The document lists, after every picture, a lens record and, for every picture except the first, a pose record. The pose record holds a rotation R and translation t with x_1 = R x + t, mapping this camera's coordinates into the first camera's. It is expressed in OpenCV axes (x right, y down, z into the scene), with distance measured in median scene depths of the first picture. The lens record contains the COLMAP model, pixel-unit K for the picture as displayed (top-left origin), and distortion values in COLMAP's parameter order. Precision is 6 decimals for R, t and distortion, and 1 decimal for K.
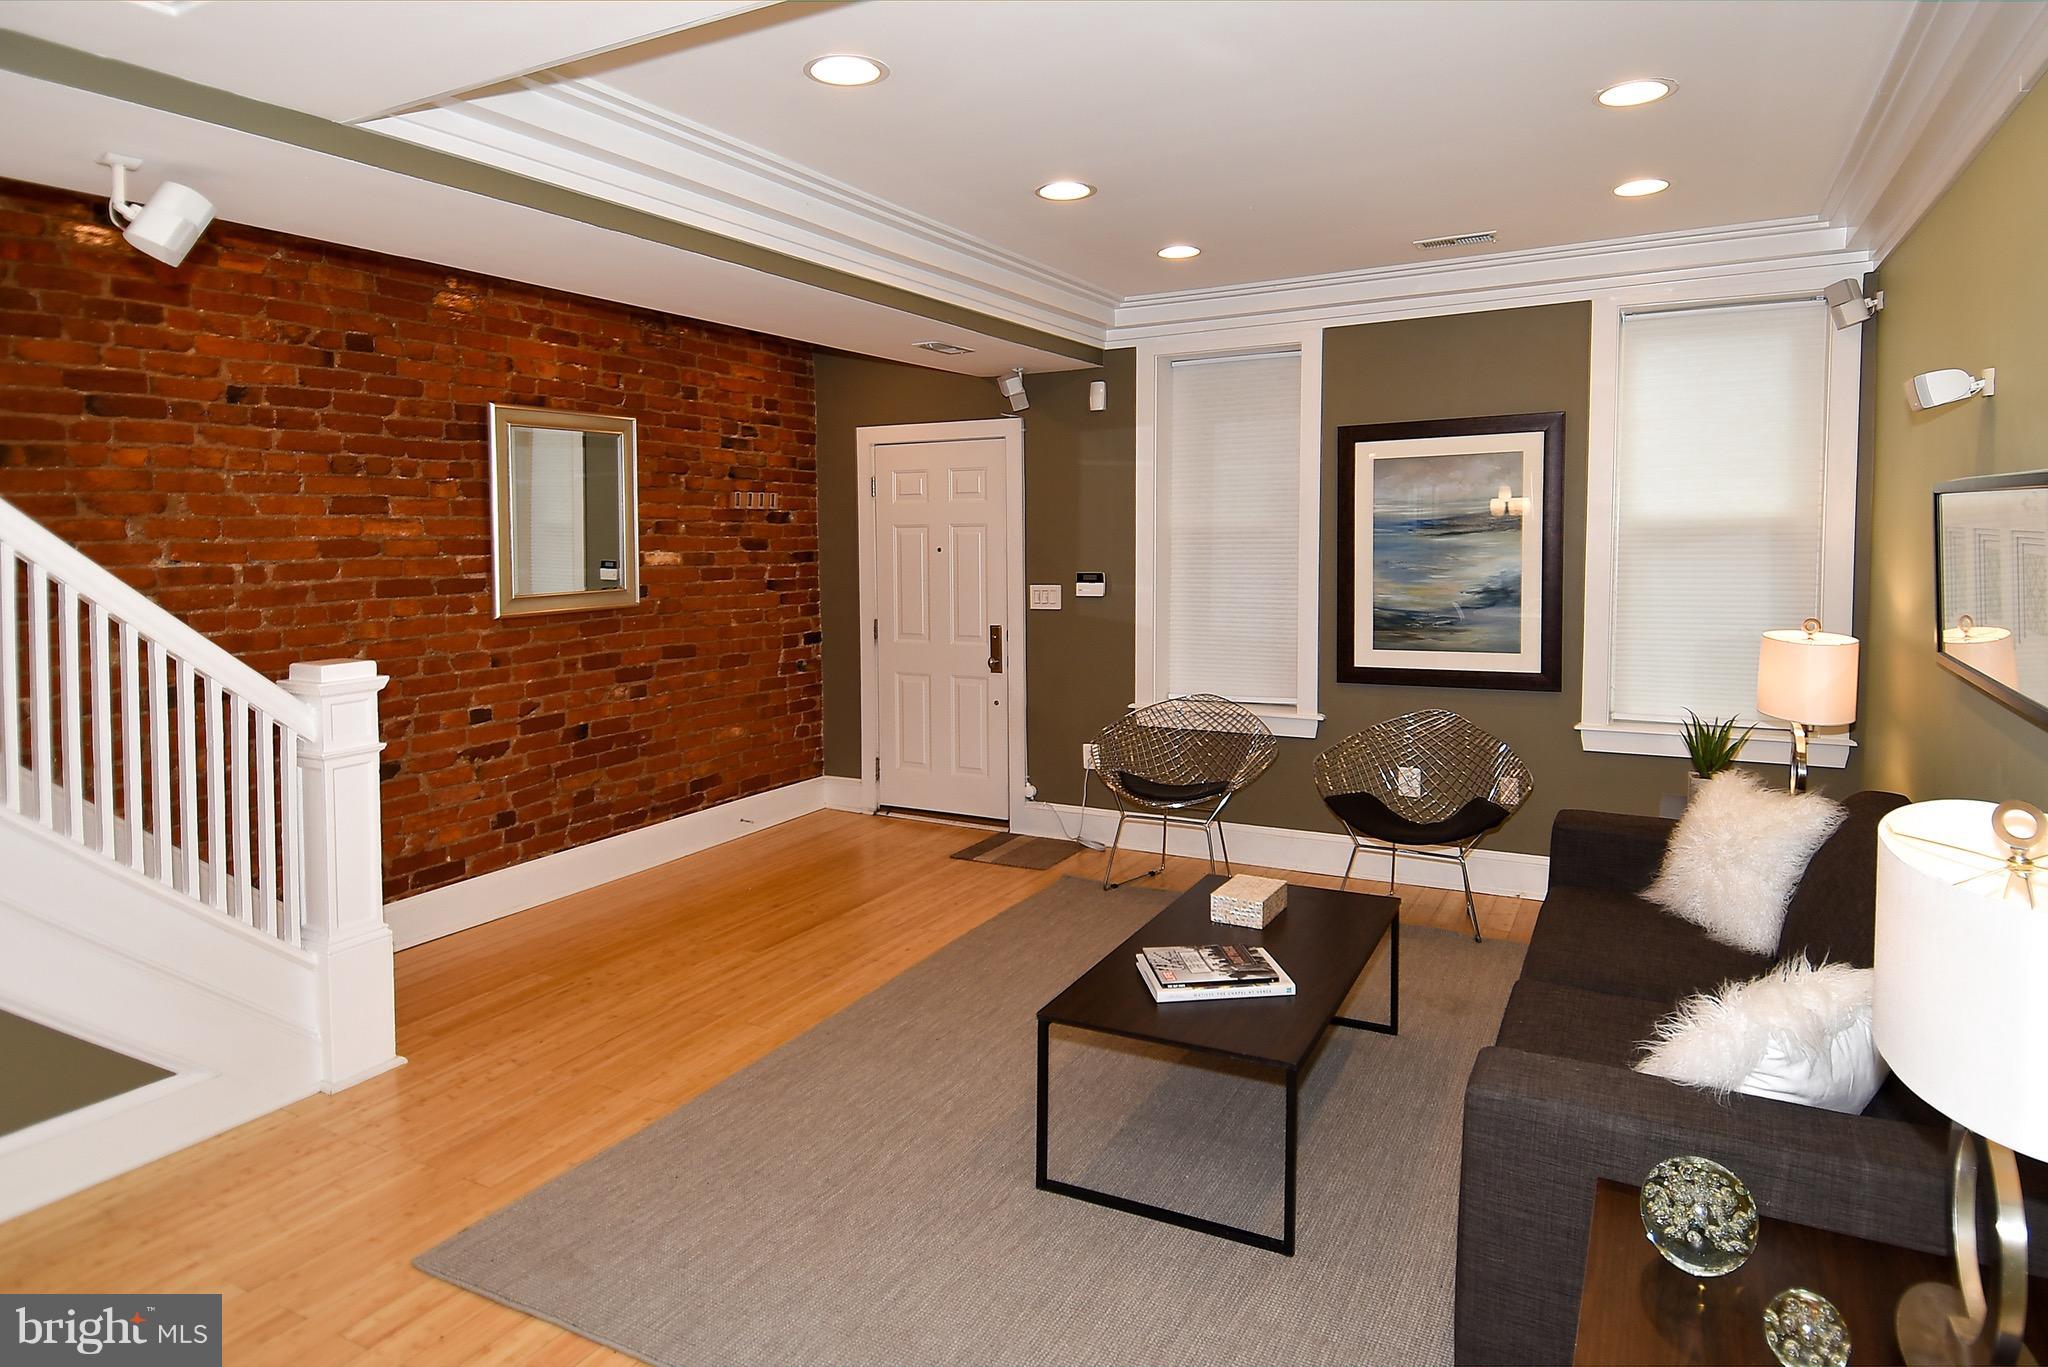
lens RADIAL K [[1106.9, 0, 1026.6], [0, 1106.9, 646.4], [0, 0, 1]] dist [0.057325, -0.065330]
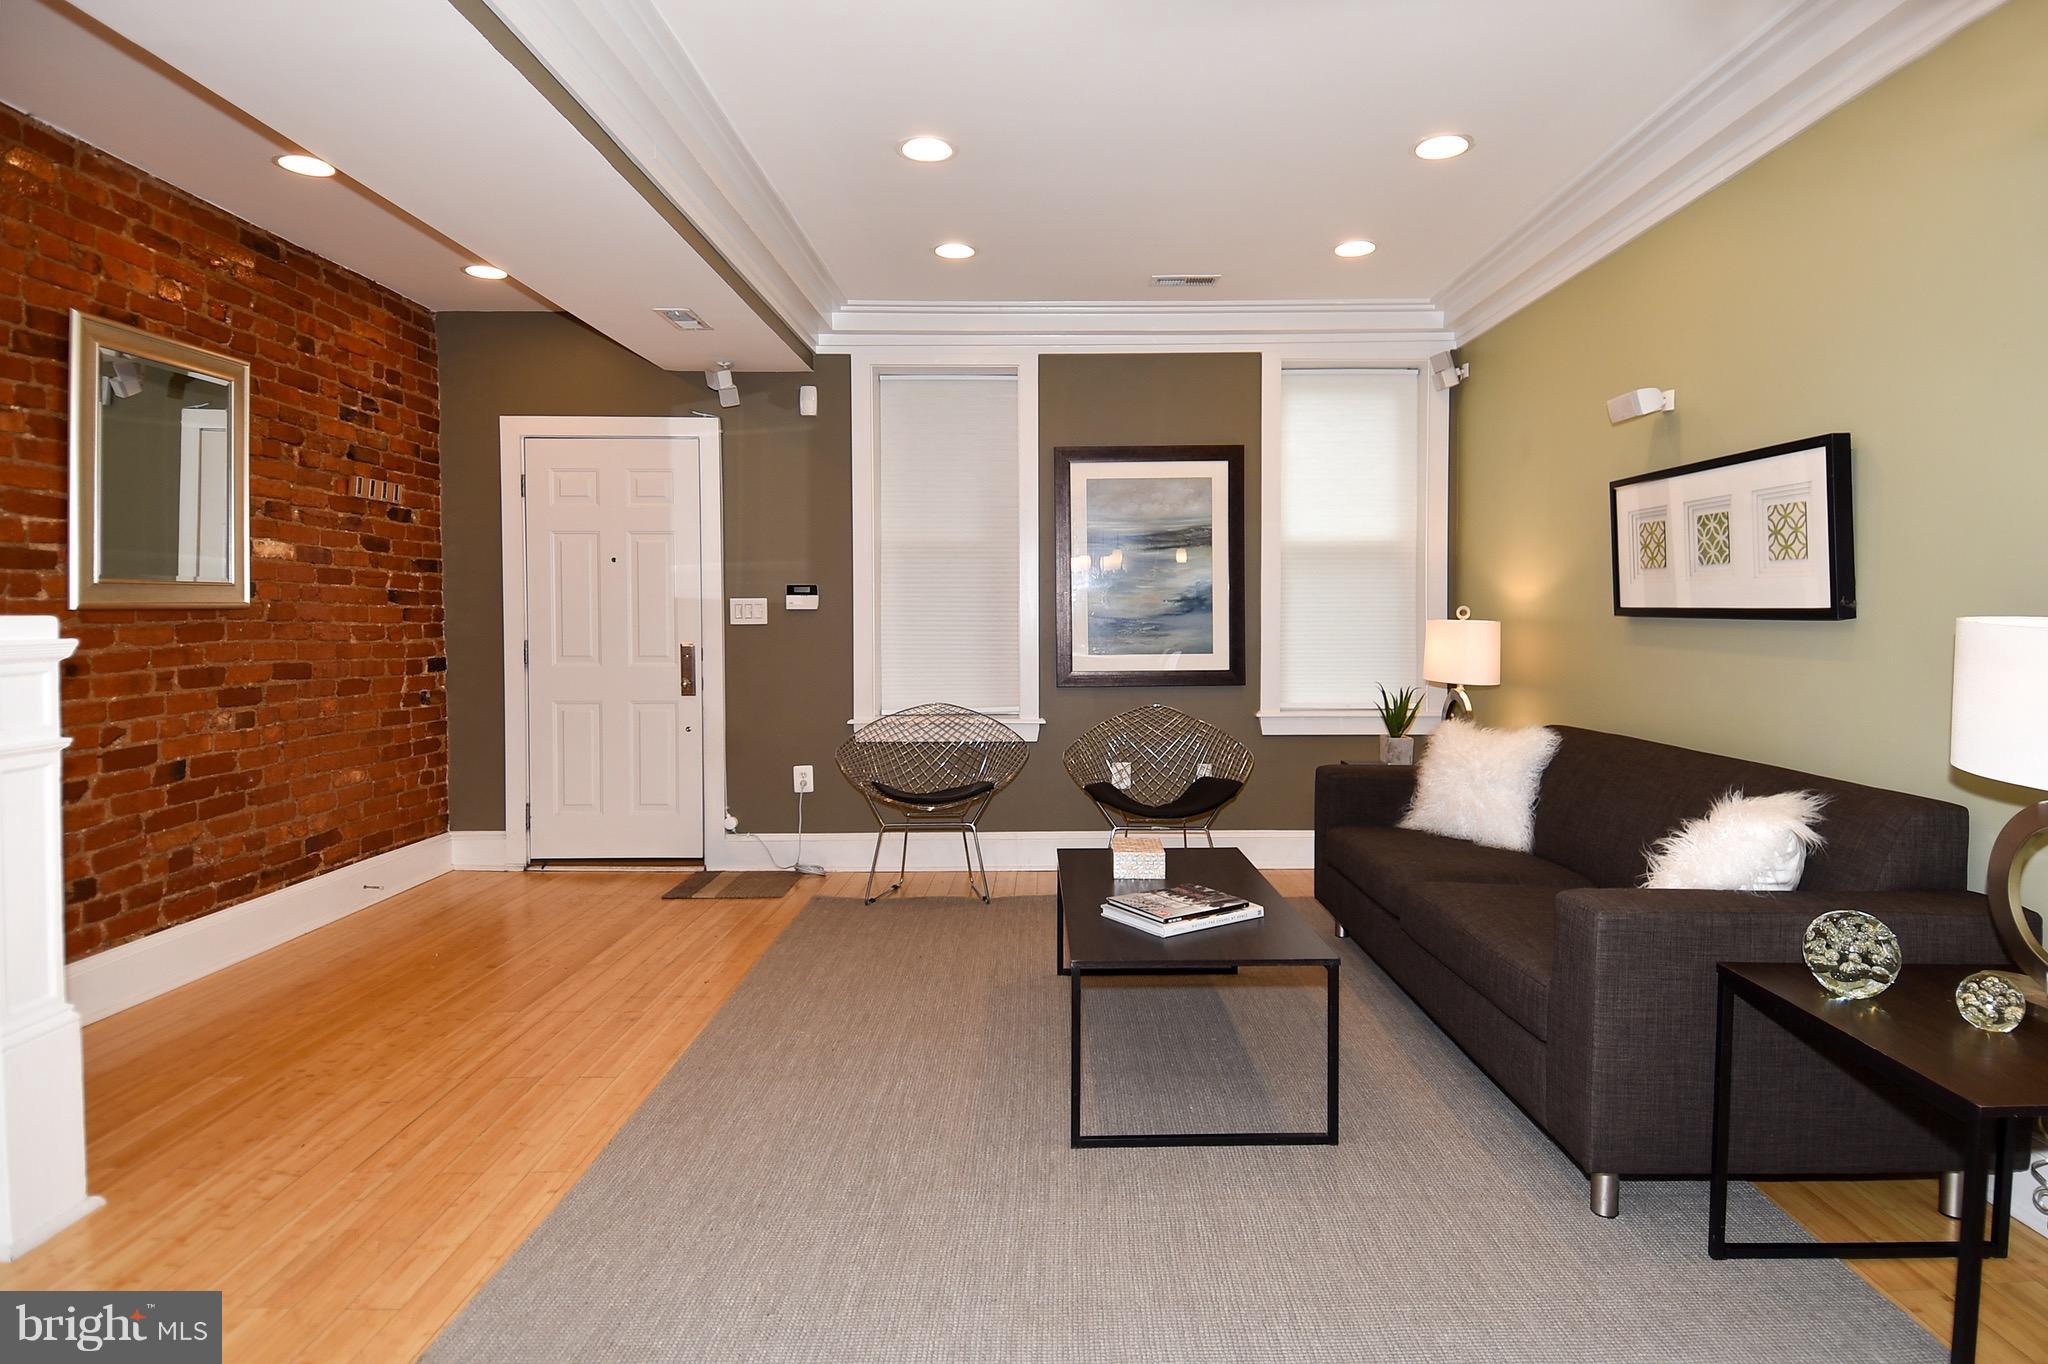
lens RADIAL K [[1079.3, 0, 1129.1], [0, 1079.3, 651.7], [0, 0, 1]] dist [0.049916, -0.042592]
pose [[0.892275, -0.017483, 0.451153, -0.135651], [0.035153, 0.998907, -0.030815, 0.035549], [-0.450121, 0.043355, 0.891914, 0.051187]]
